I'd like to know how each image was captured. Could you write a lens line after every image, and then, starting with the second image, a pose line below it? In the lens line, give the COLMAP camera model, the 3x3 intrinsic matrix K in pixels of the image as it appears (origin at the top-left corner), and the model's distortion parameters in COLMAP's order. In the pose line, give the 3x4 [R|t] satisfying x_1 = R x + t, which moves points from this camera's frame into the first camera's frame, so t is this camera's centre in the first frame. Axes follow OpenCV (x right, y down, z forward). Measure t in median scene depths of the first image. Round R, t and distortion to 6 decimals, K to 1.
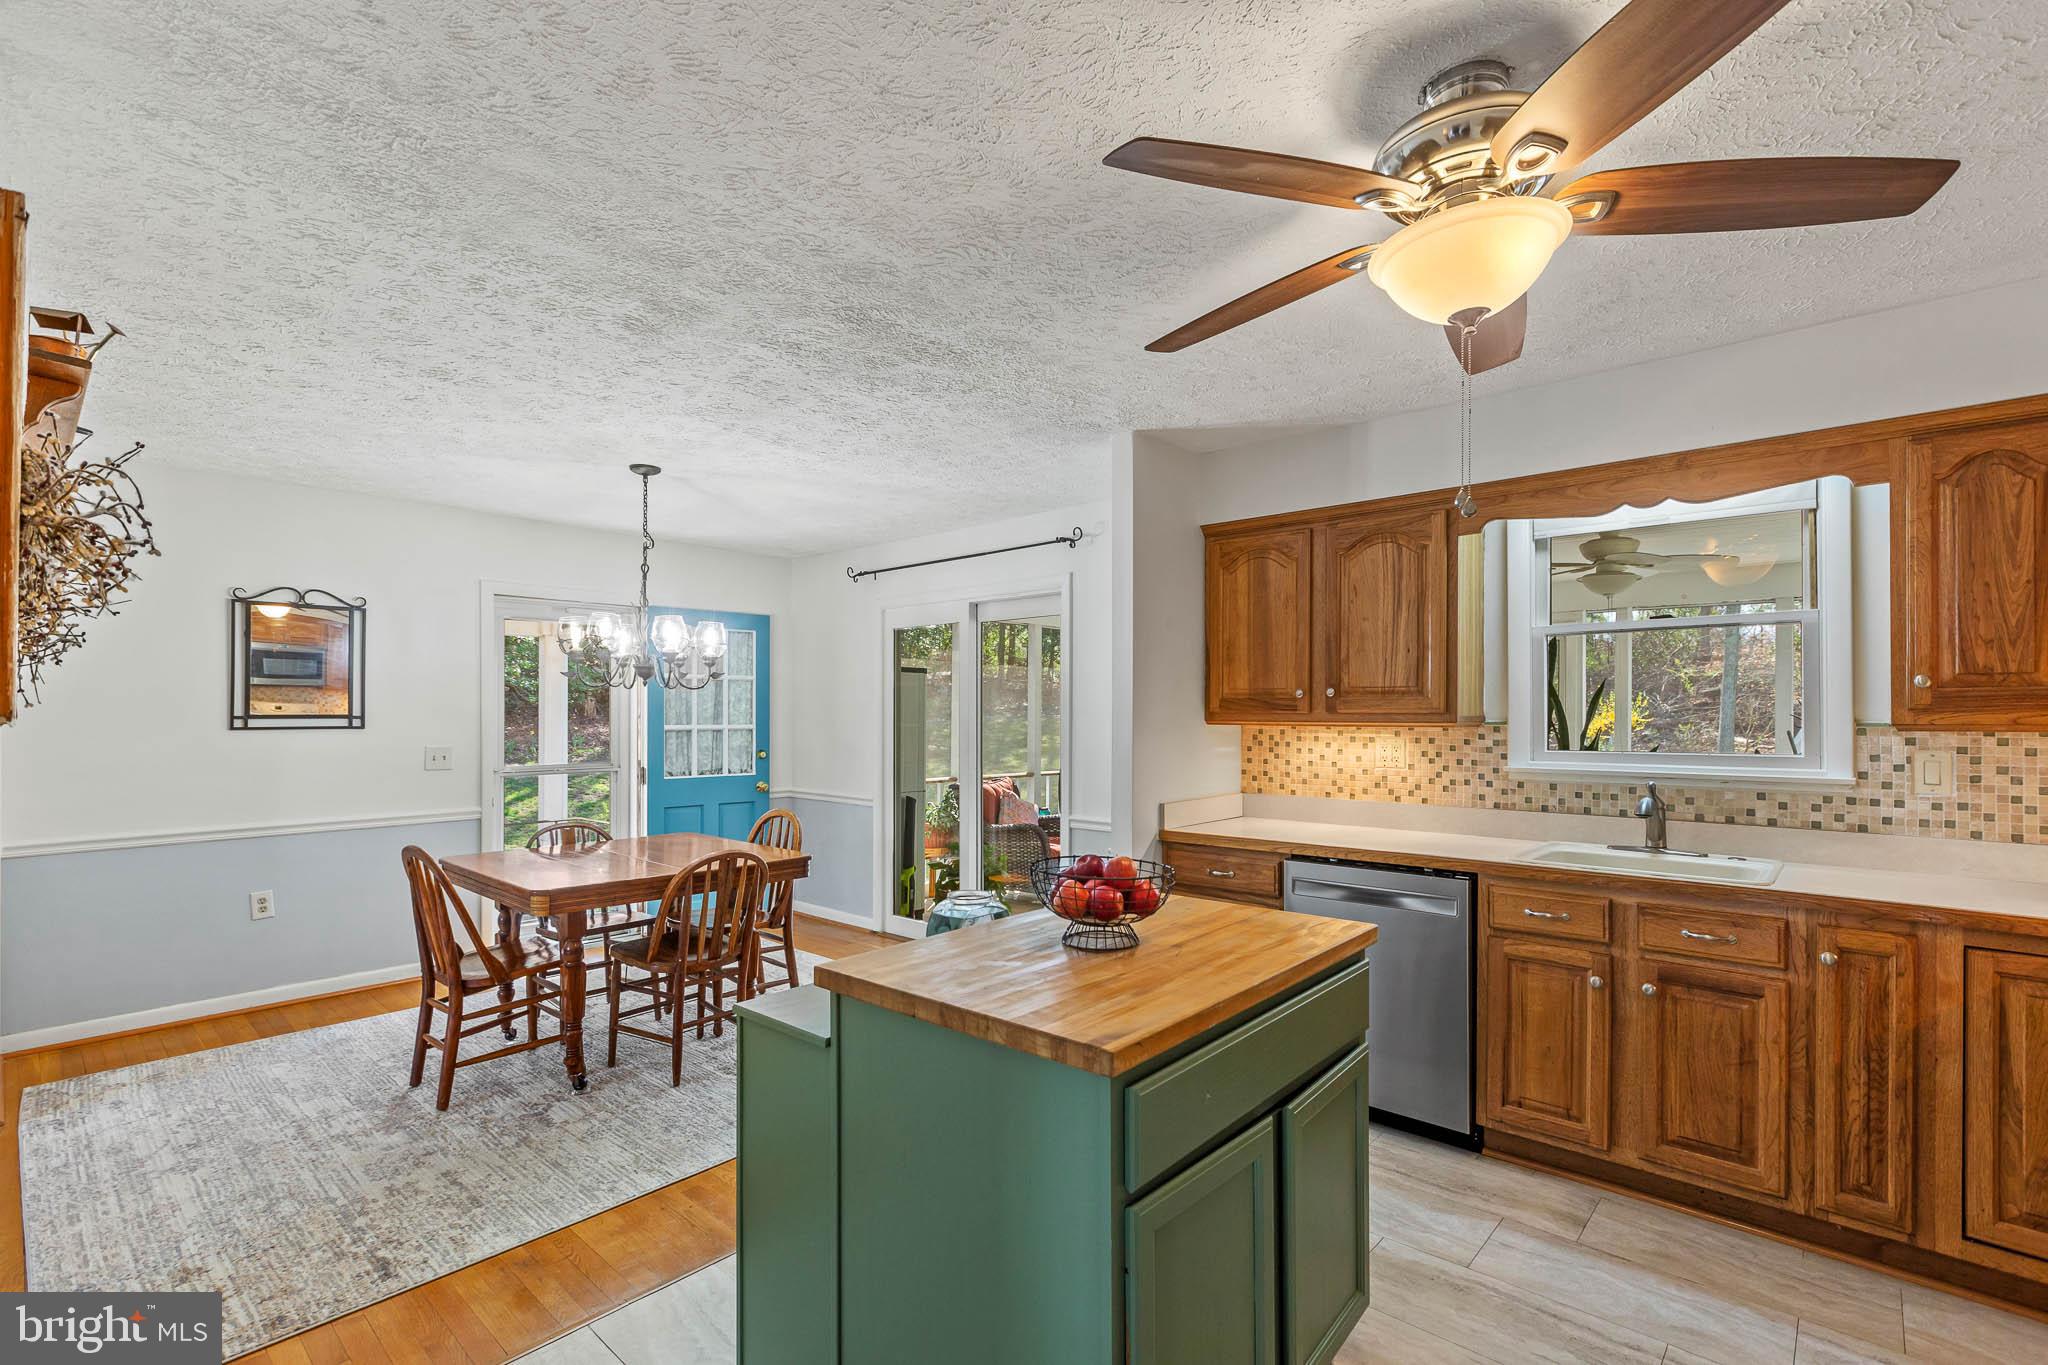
lens RADIAL K [[920.7, 0, 1015.4], [0, 920.7, 710.9], [0, 0, 1]] dist [0.000730, 0.000003]
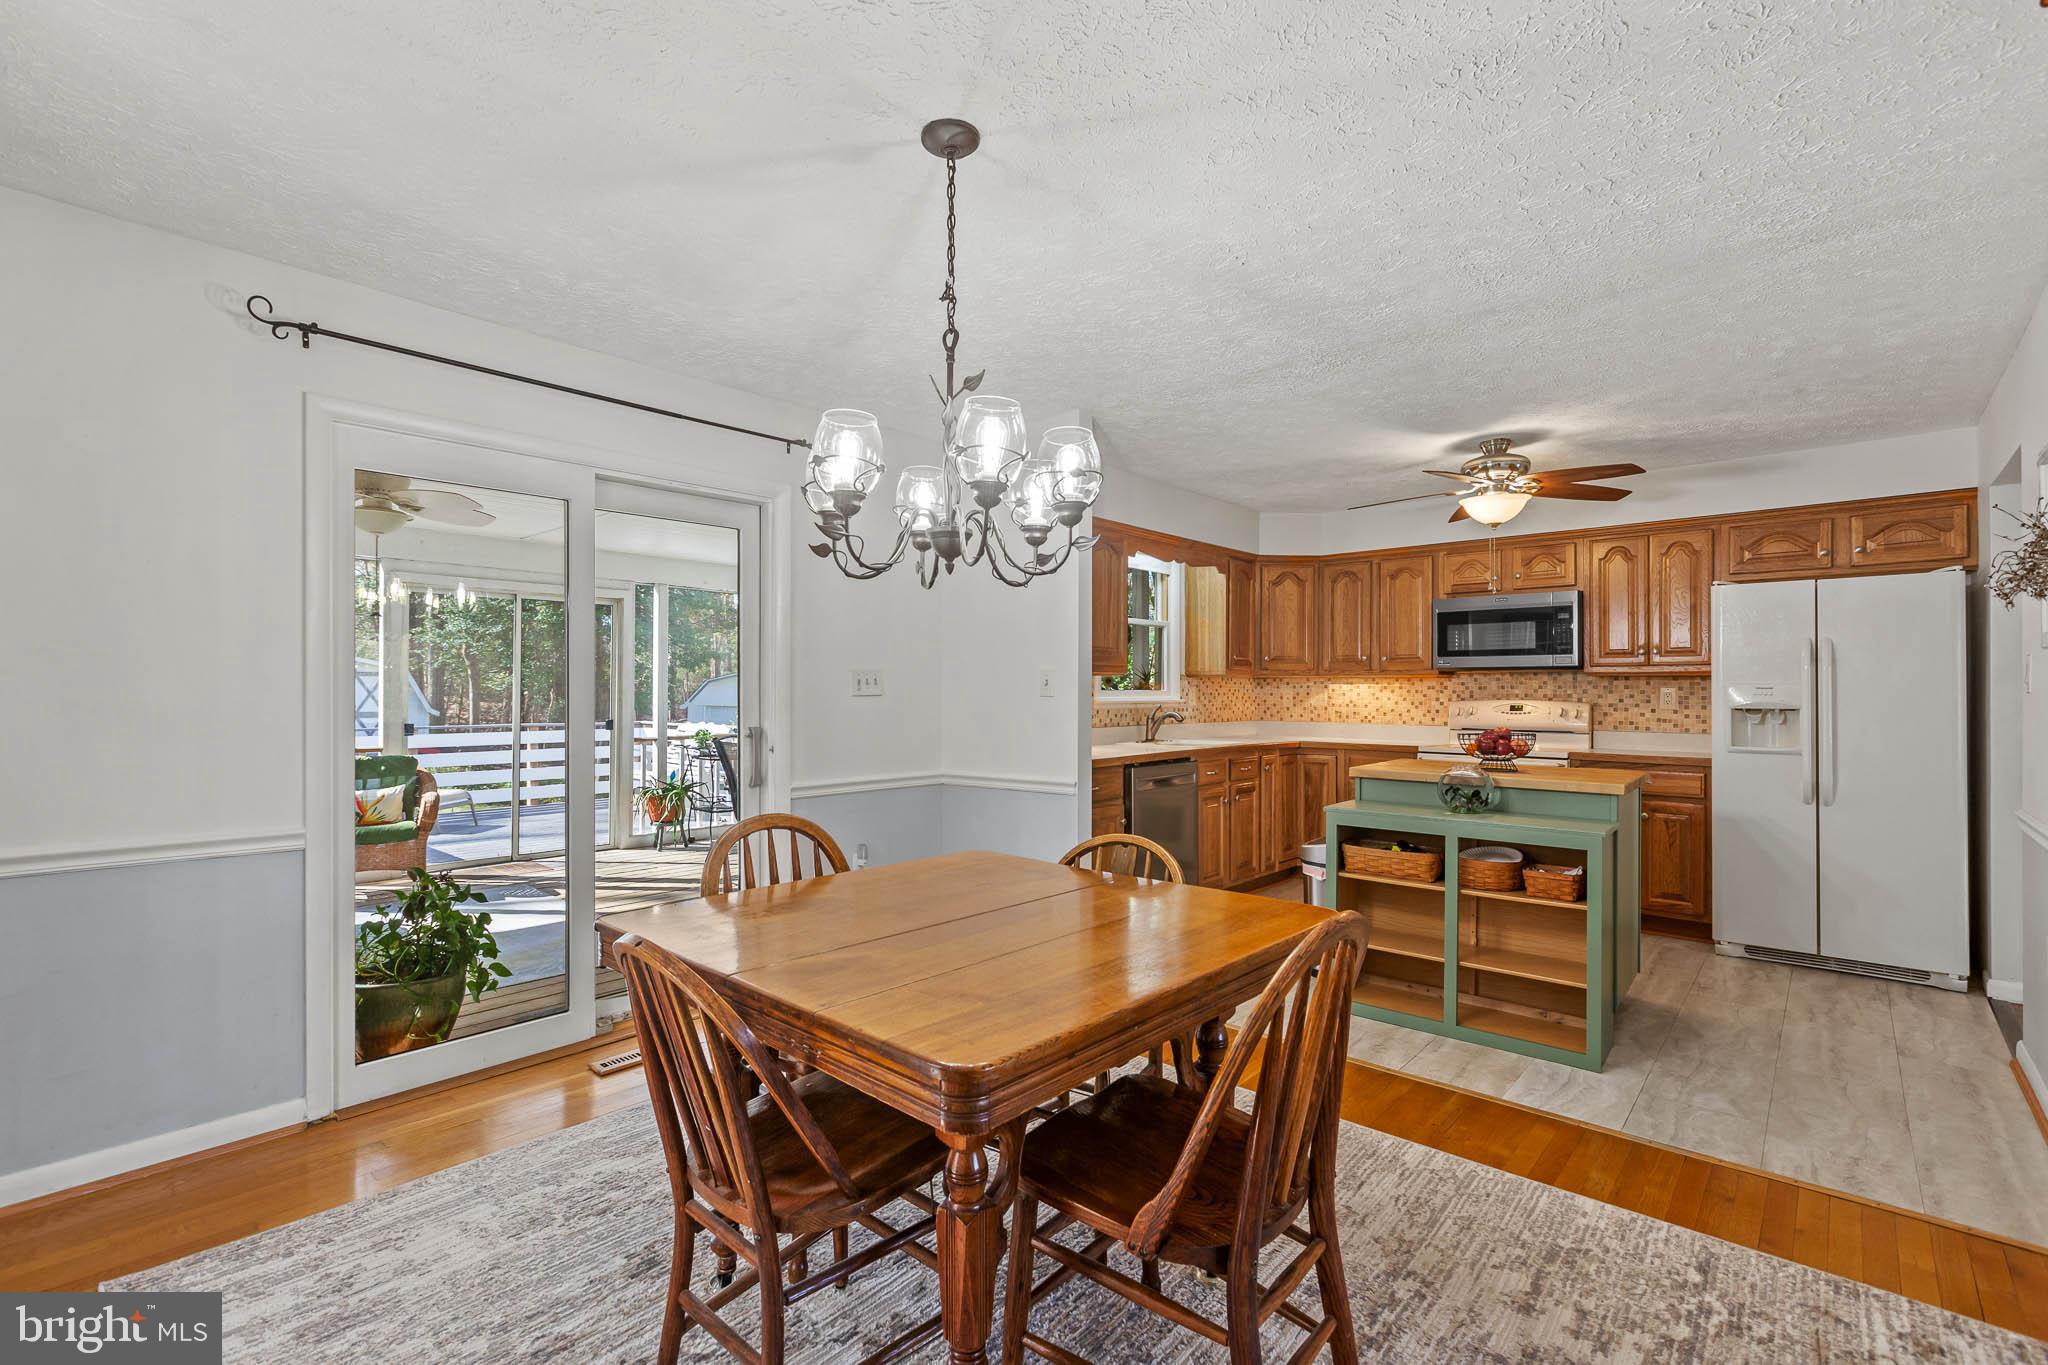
lens RADIAL K [[920.7, 0, 1016.6], [0, 920.7, 687.1], [0, 0, 1]] dist [0.000730, 0.000003]
pose [[-0.007186, 0.002576, 0.999971, -1.079321], [-0.005637, 0.999981, -0.002617, 0.041692], [-0.999958, -0.005655, -0.007171, 1.153546]]
